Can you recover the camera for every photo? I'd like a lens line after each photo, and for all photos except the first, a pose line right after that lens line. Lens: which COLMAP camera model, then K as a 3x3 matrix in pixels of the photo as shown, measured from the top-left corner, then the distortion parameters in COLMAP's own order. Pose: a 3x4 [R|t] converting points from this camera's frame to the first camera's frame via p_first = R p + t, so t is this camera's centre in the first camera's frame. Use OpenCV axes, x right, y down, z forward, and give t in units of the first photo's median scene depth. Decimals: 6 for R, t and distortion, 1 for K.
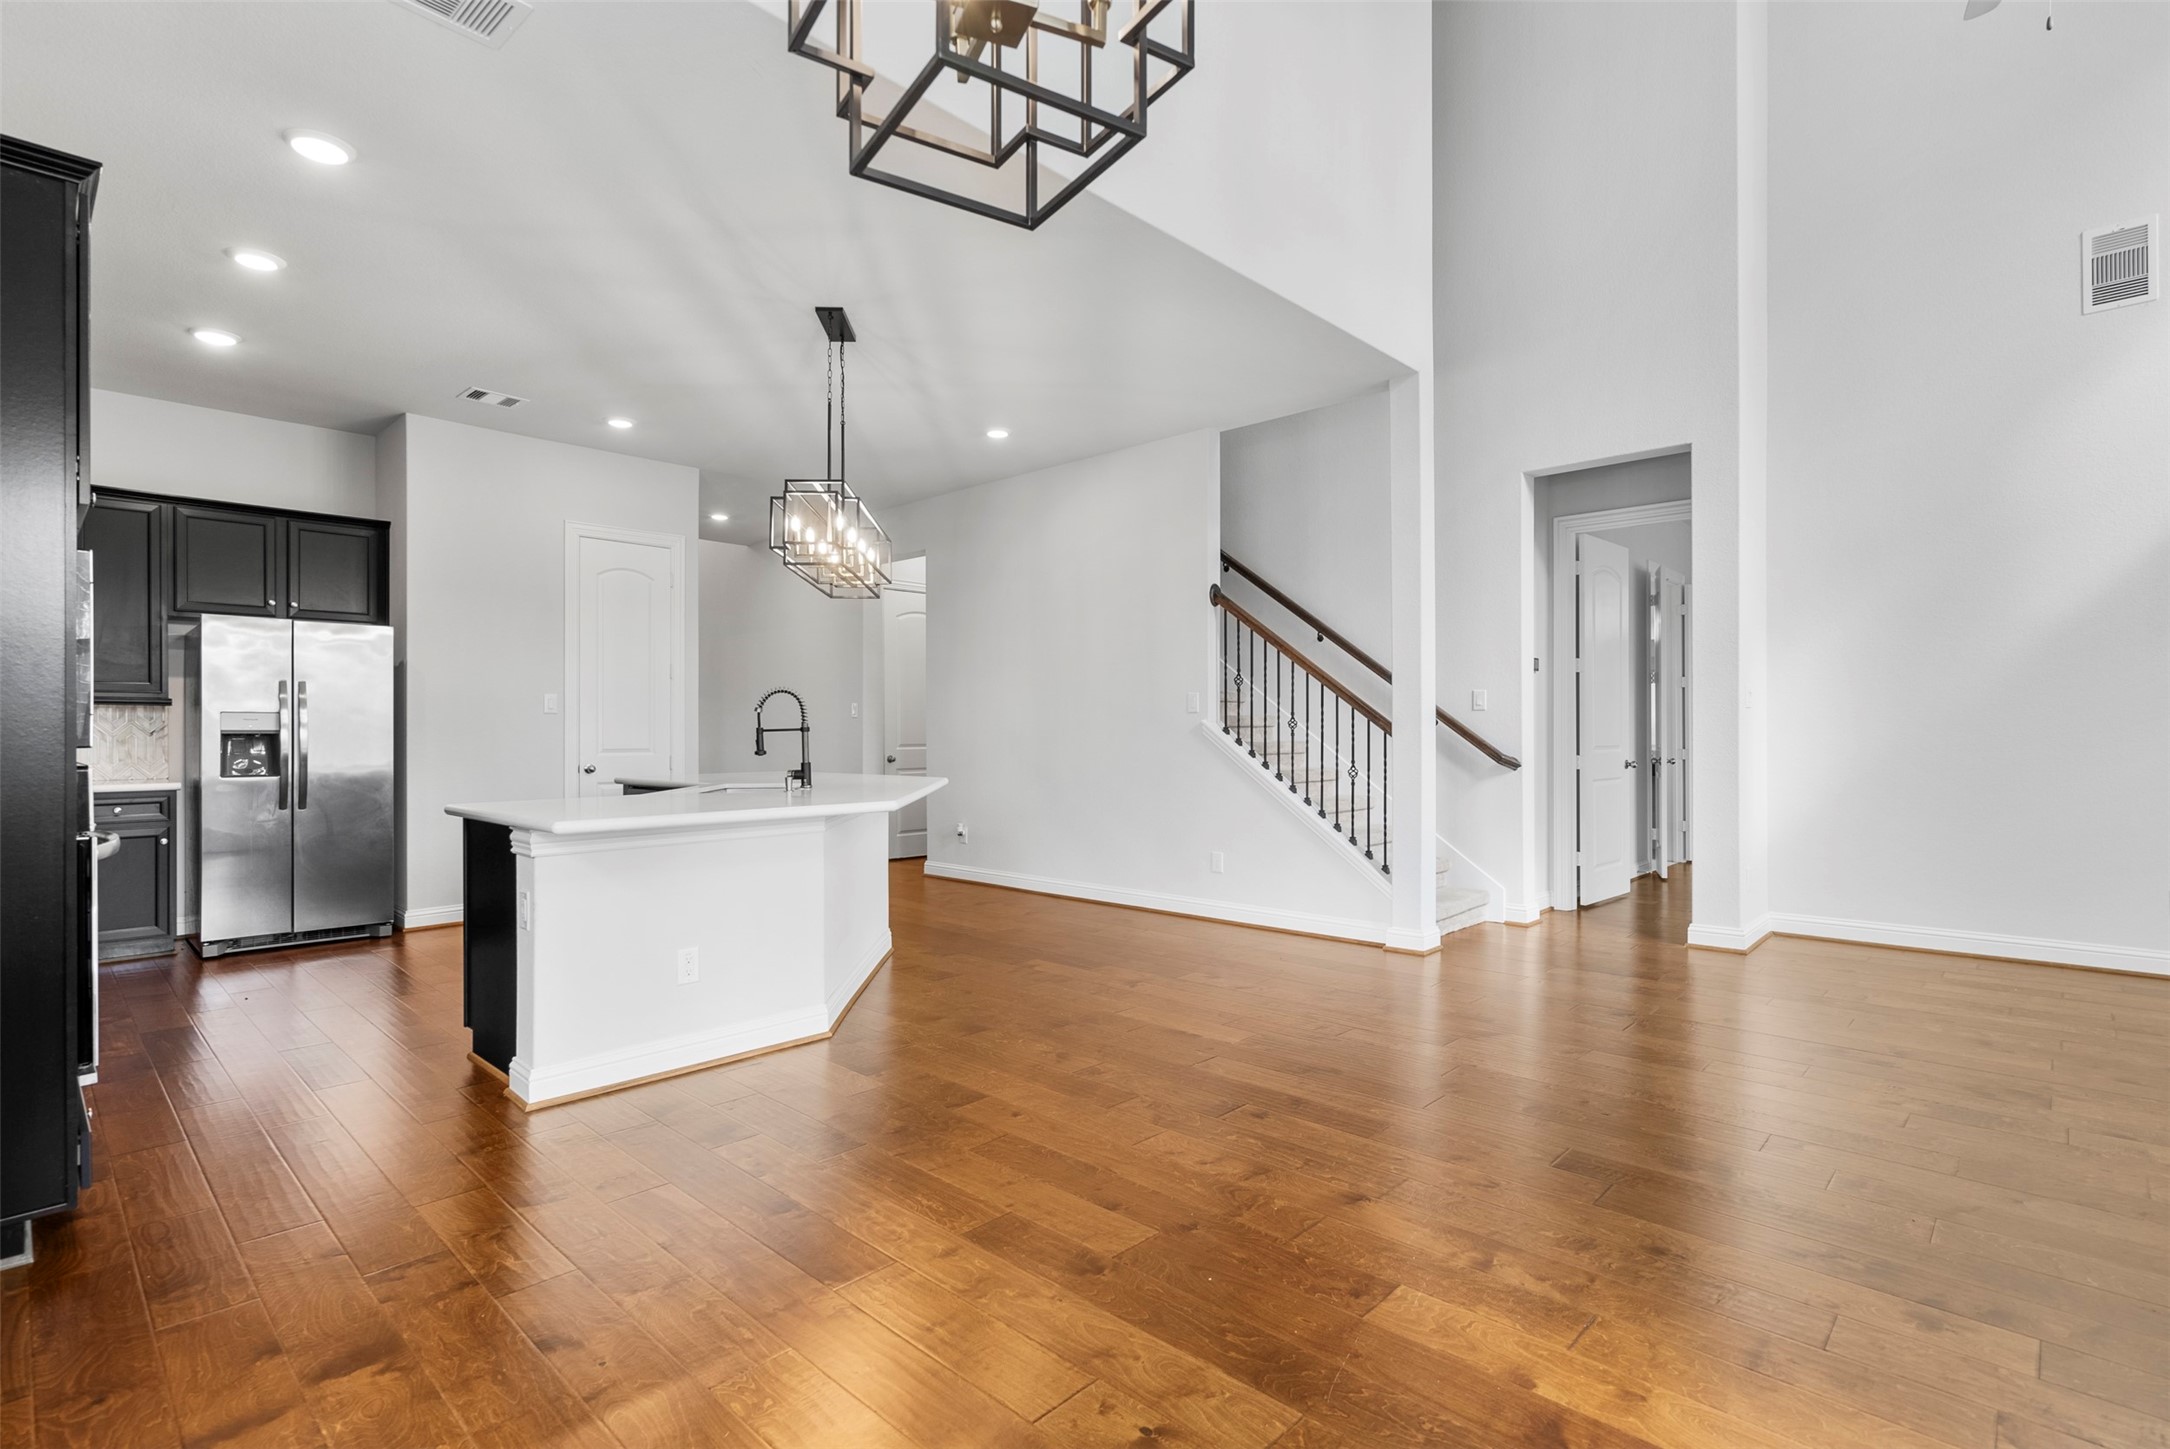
lens RADIAL K [[1043.8, 0, 1083.2], [0, 1043.8, 729.9], [0, 0, 1]] dist [-0.000374, 0.000755]
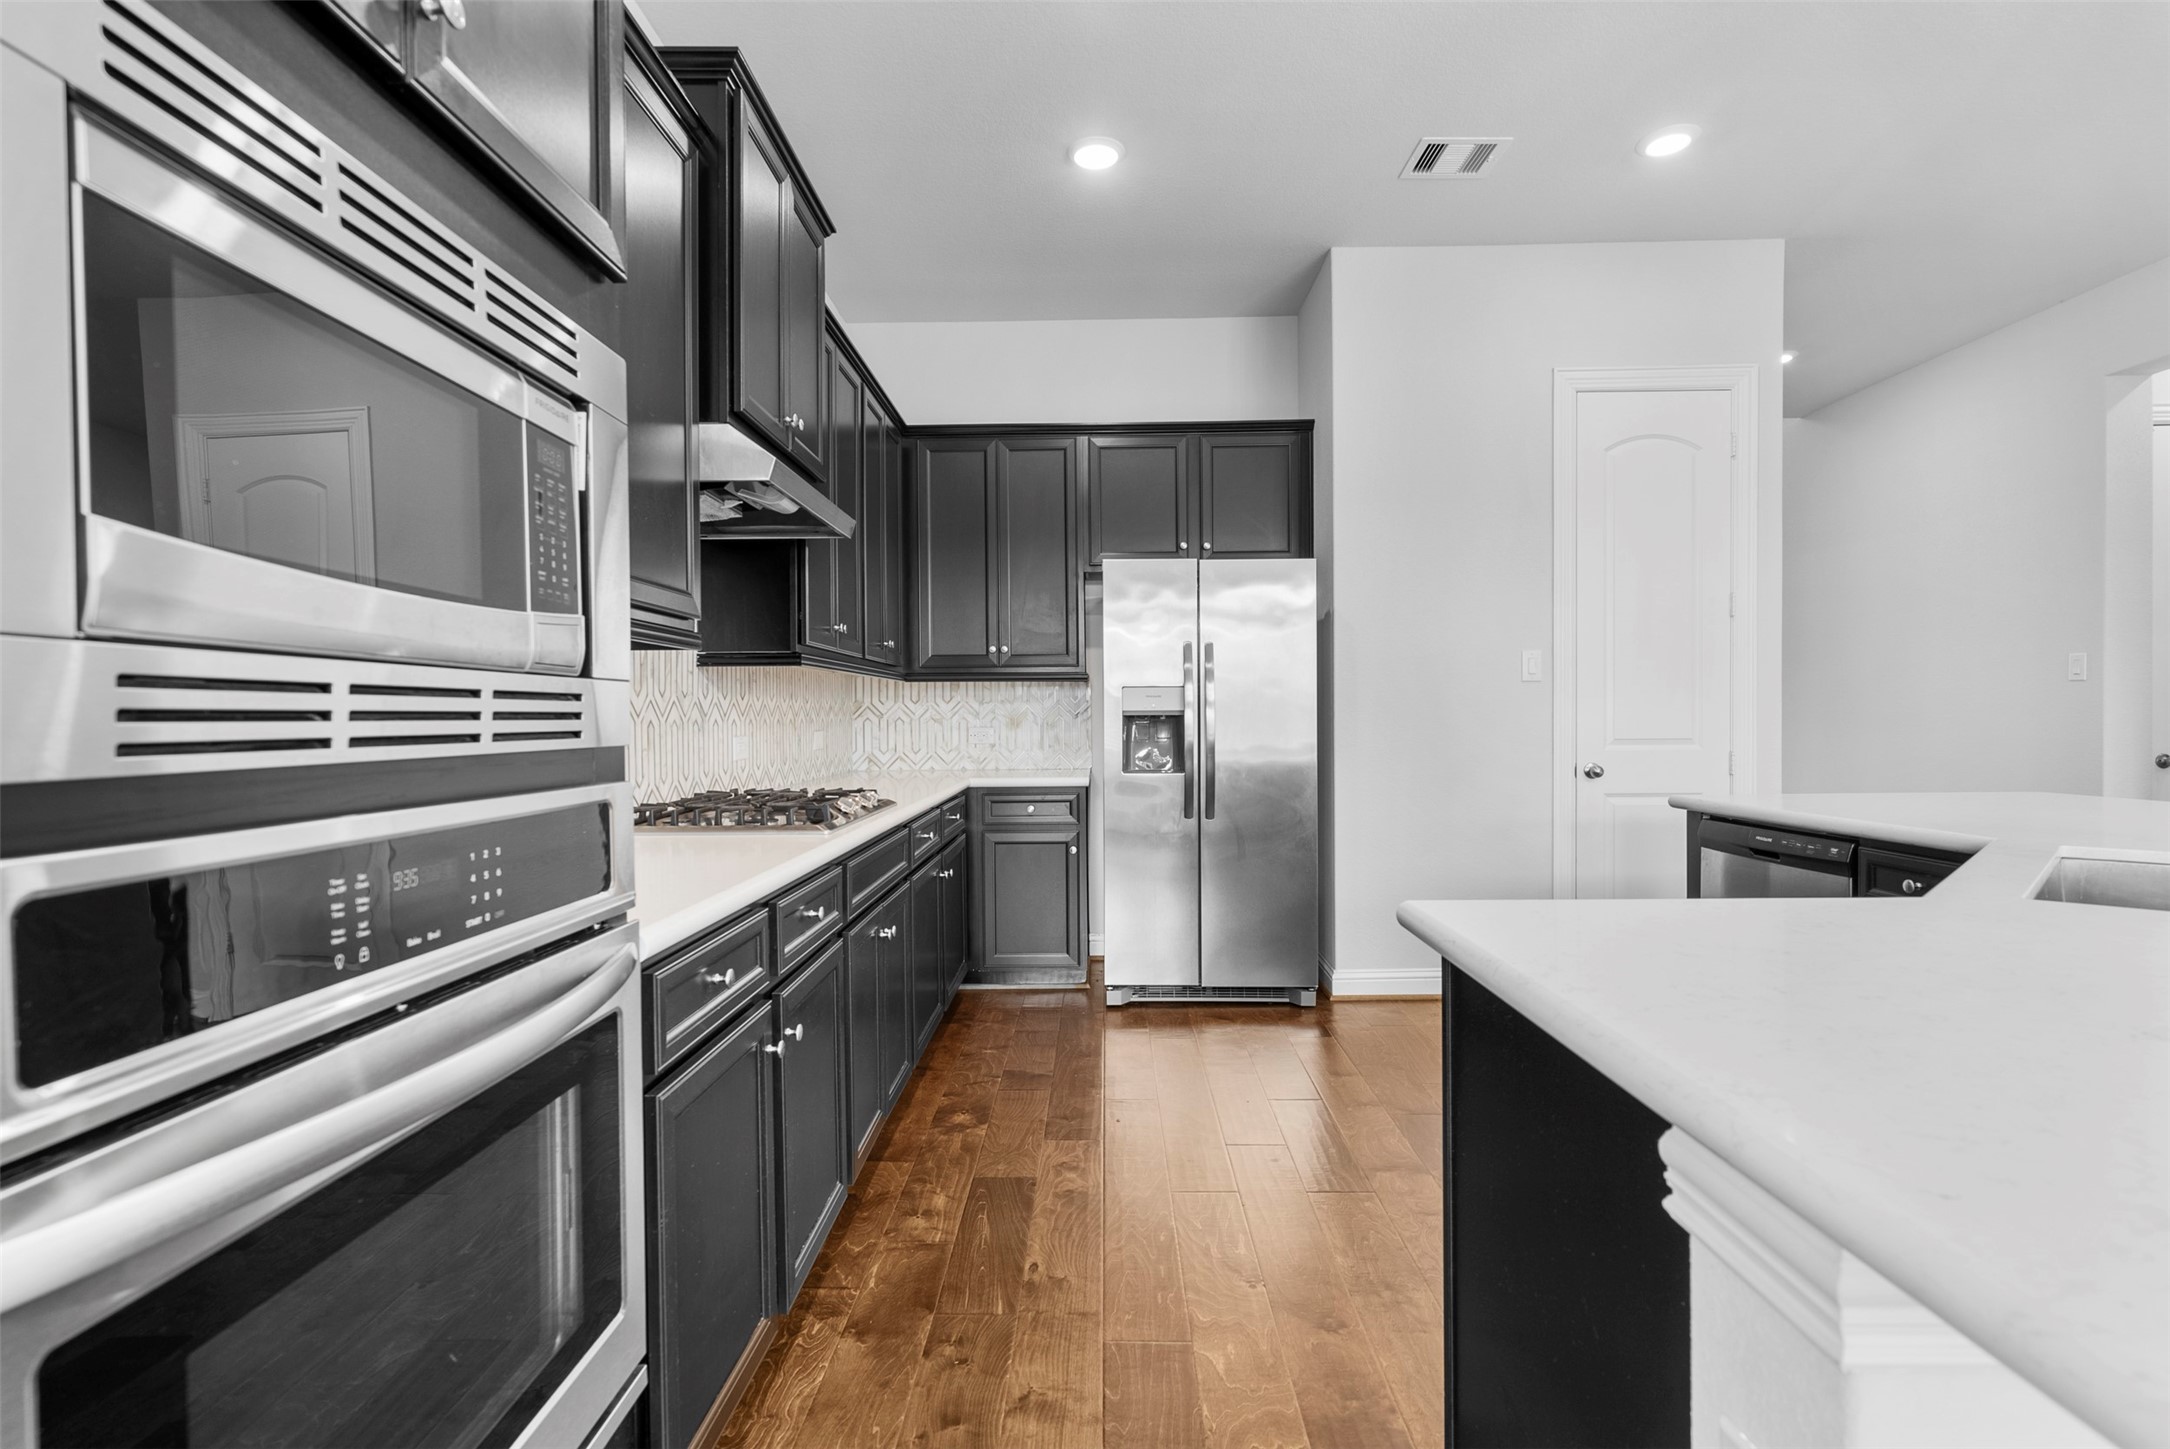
lens RADIAL K [[1043.8, 0, 1083.2], [0, 1043.8, 729.9], [0, 0, 1]] dist [-0.000374, 0.000755]
pose [[0.681931, 0.008121, -0.731371, -0.276661], [0.008133, 0.999792, 0.018685, -0.000498], [0.731371, -0.018690, 0.681723, 0.440326]]
